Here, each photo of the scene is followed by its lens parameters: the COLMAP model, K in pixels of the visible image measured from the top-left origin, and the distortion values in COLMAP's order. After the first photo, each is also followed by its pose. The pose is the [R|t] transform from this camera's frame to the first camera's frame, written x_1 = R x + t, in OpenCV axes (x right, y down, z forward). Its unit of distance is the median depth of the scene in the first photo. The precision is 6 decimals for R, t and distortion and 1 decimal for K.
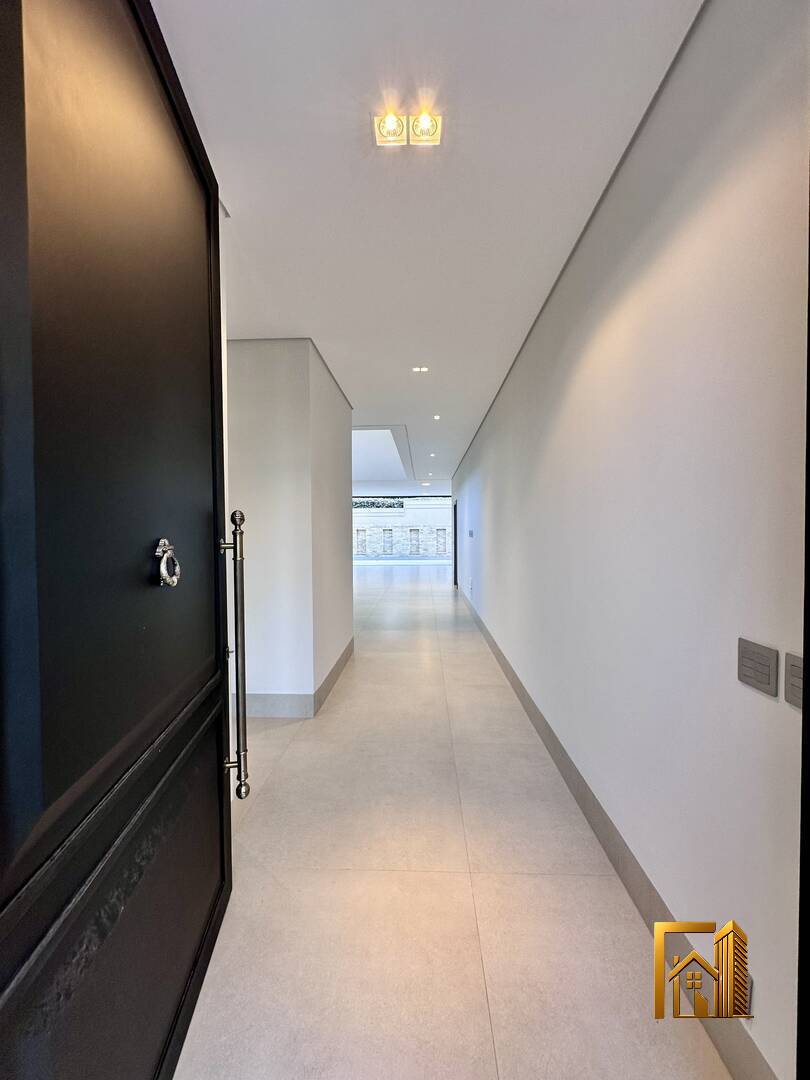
lens RADIAL K [[434.9, 0, 409.5], [0, 434.9, 541.4], [0, 0, 1]] dist [-0.001666, -0.000119]
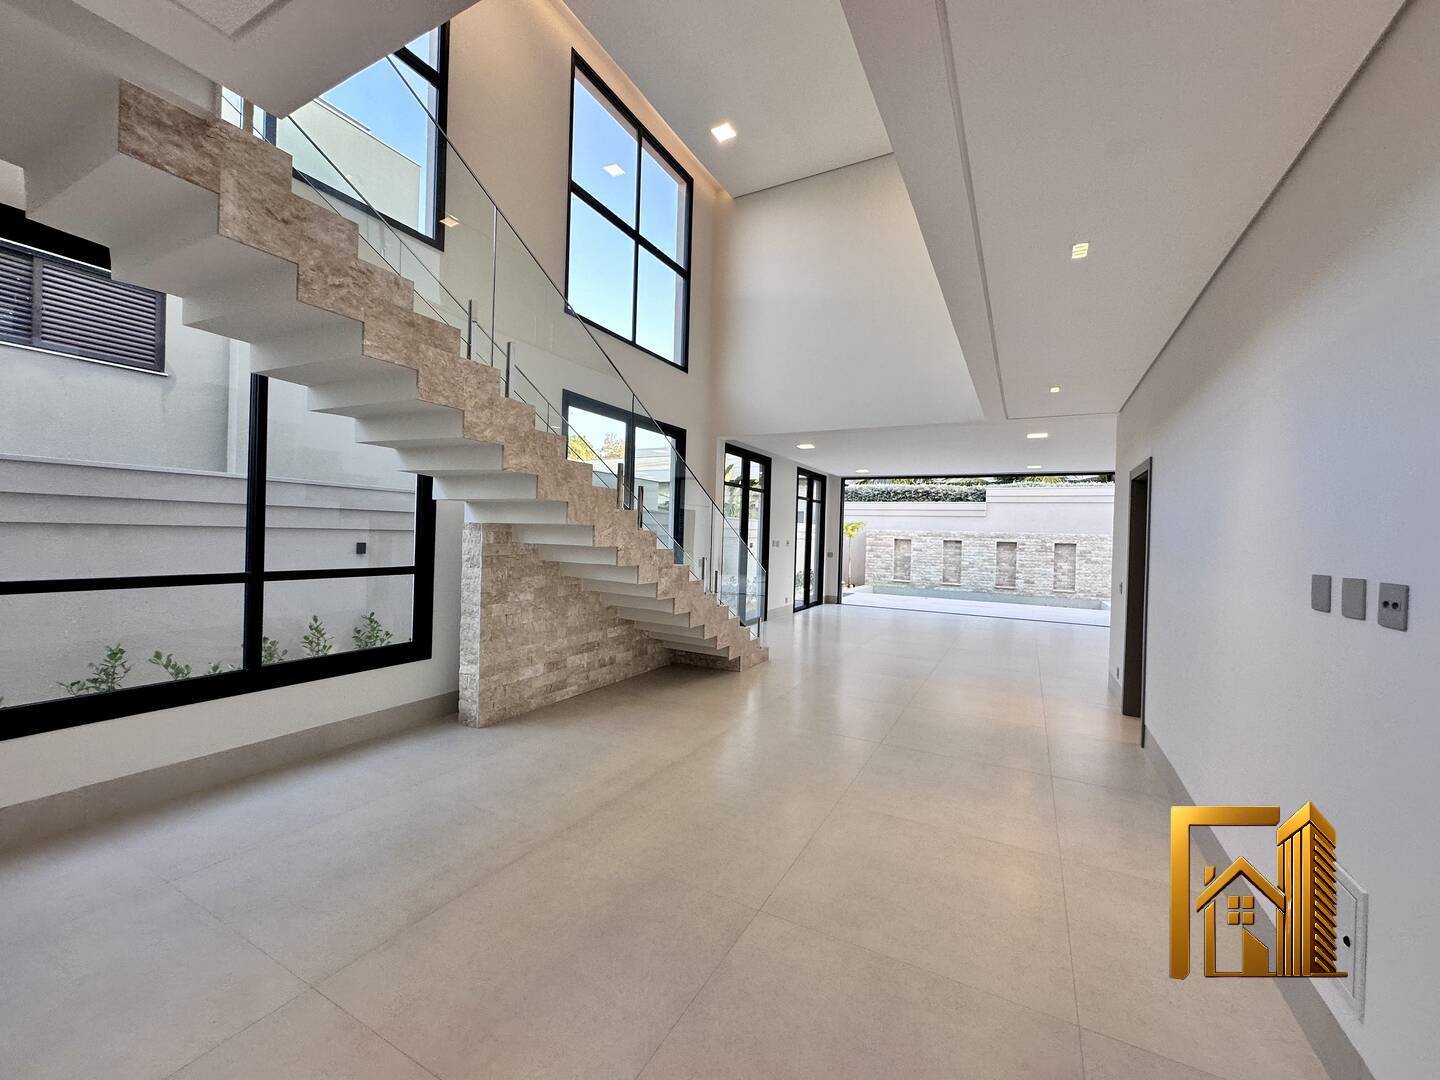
lens RADIAL K [[579.9, 0, 720.0], [0, 579.9, 540.0], [0, 0, 1]] dist [-0.001666, -0.000119]
pose [[0.897825, 0.037916, -0.438717, 0.007321], [-0.045943, 0.998914, -0.007692, -0.009230], [0.437949, 0.027062, 0.898592, 0.212117]]
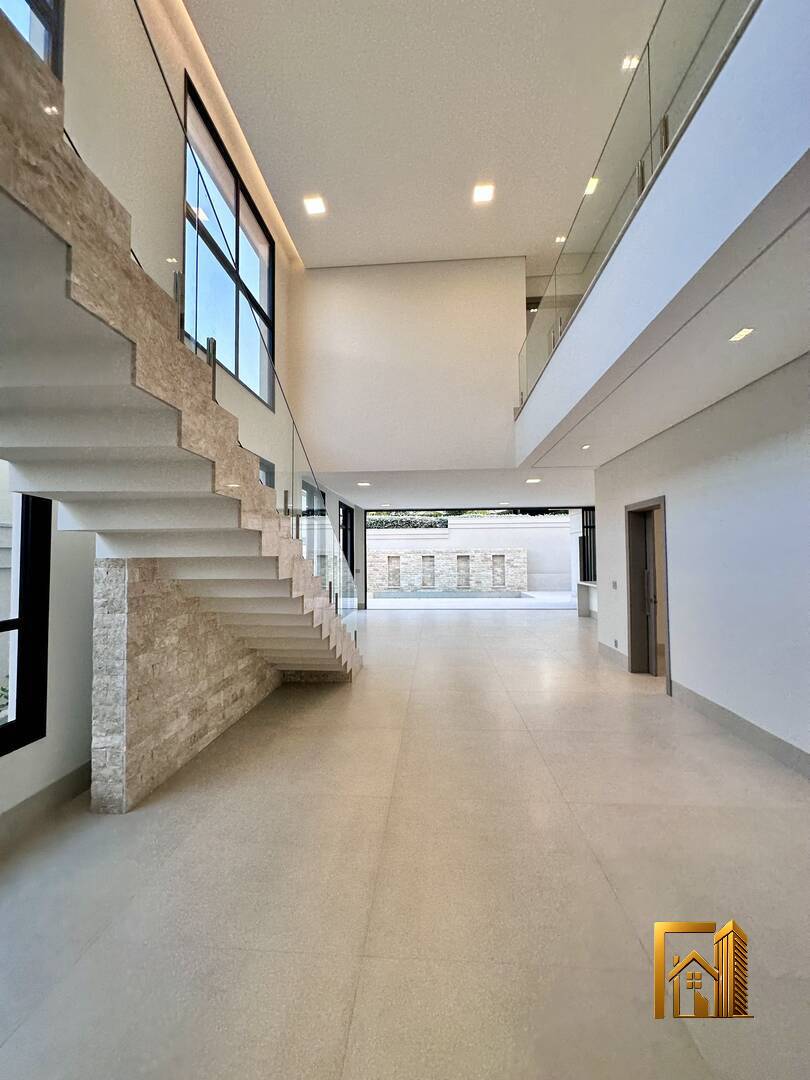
lens RADIAL K [[434.9, 0, 409.5], [0, 434.9, 541.4], [0, 0, 1]] dist [-0.001666, -0.000119]
pose [[0.999558, -0.001840, -0.029664, -0.060179], [0.000185, 0.998449, -0.055678, -0.010530], [0.029720, 0.055648, 0.998008, 0.231737]]
